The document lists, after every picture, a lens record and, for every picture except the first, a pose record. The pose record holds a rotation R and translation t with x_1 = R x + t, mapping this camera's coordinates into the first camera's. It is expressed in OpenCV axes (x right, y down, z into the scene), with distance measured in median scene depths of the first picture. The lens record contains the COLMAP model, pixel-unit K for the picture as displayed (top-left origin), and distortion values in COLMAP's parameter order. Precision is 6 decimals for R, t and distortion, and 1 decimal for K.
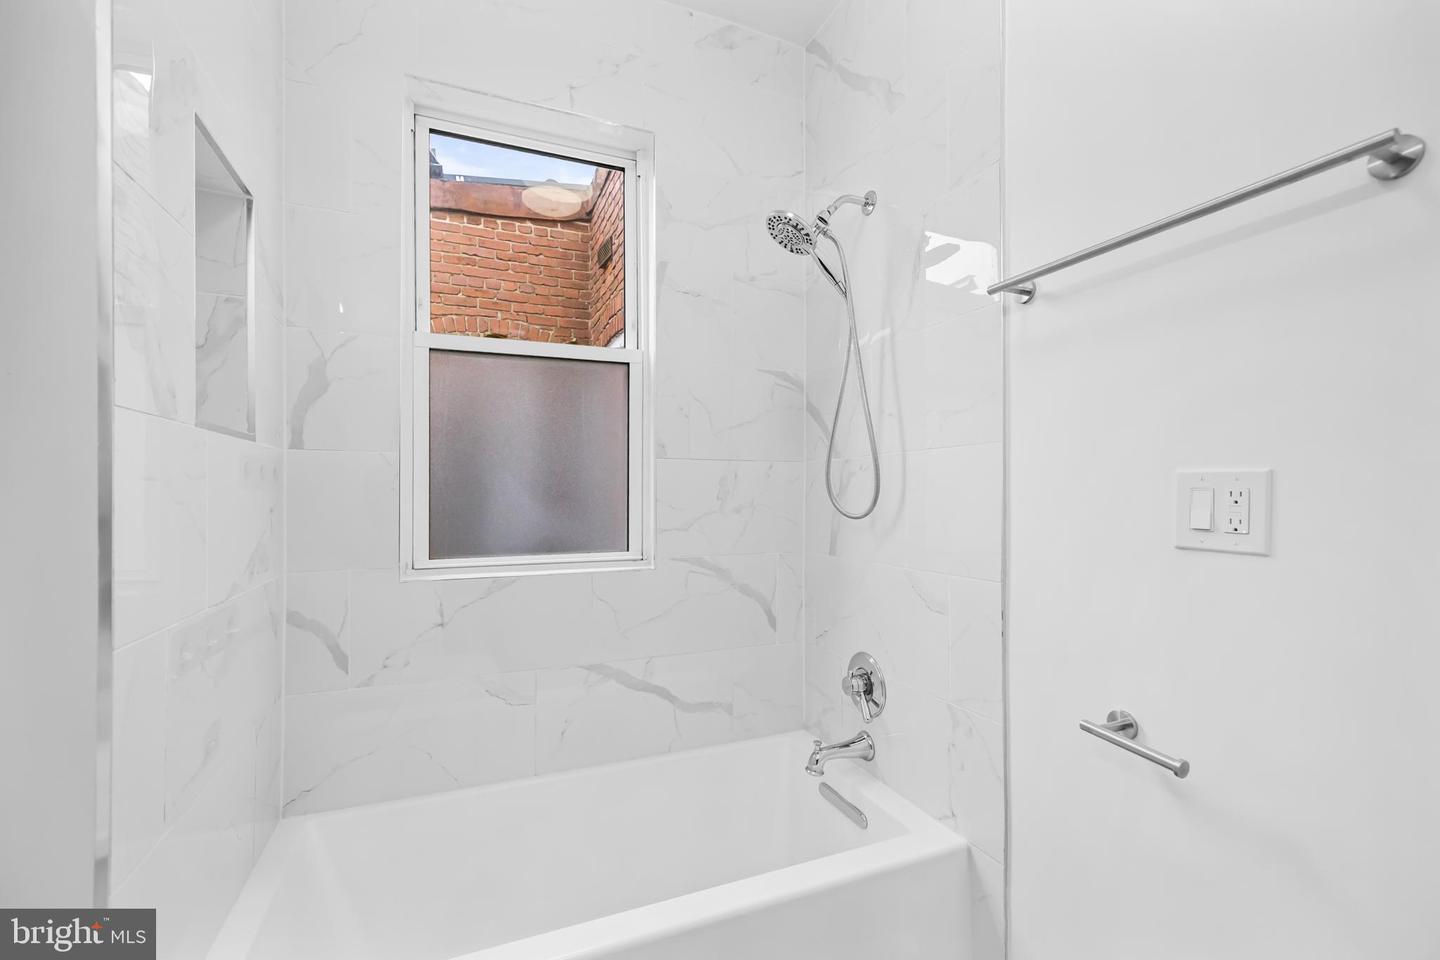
lens RADIAL K [[619.5, 0, 714.9], [0, 619.5, 493.4], [0, 0, 1]] dist [-0.000059, -0.000104]
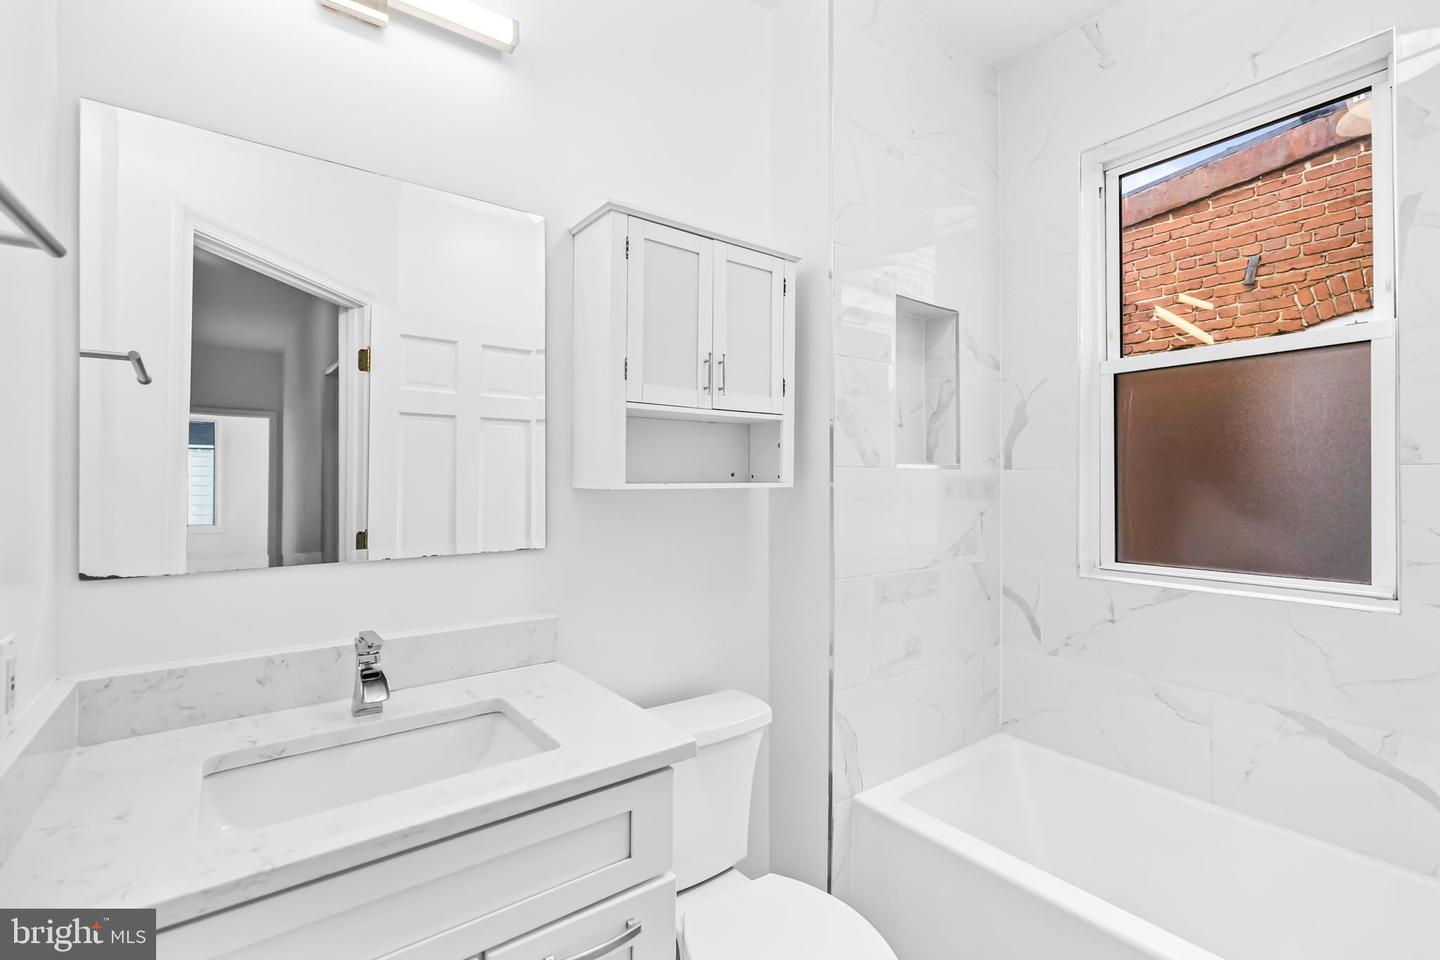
lens RADIAL K [[612.2, 0, 715.5], [0, 612.2, 478.1], [0, 0, 1]] dist [0.003085, 0.000302]
pose [[0.240206, -0.008790, -0.970682, 0.454409], [-0.000192, 0.999959, -0.009103, -0.036167], [0.970722, 0.002373, 0.240194, 0.031152]]
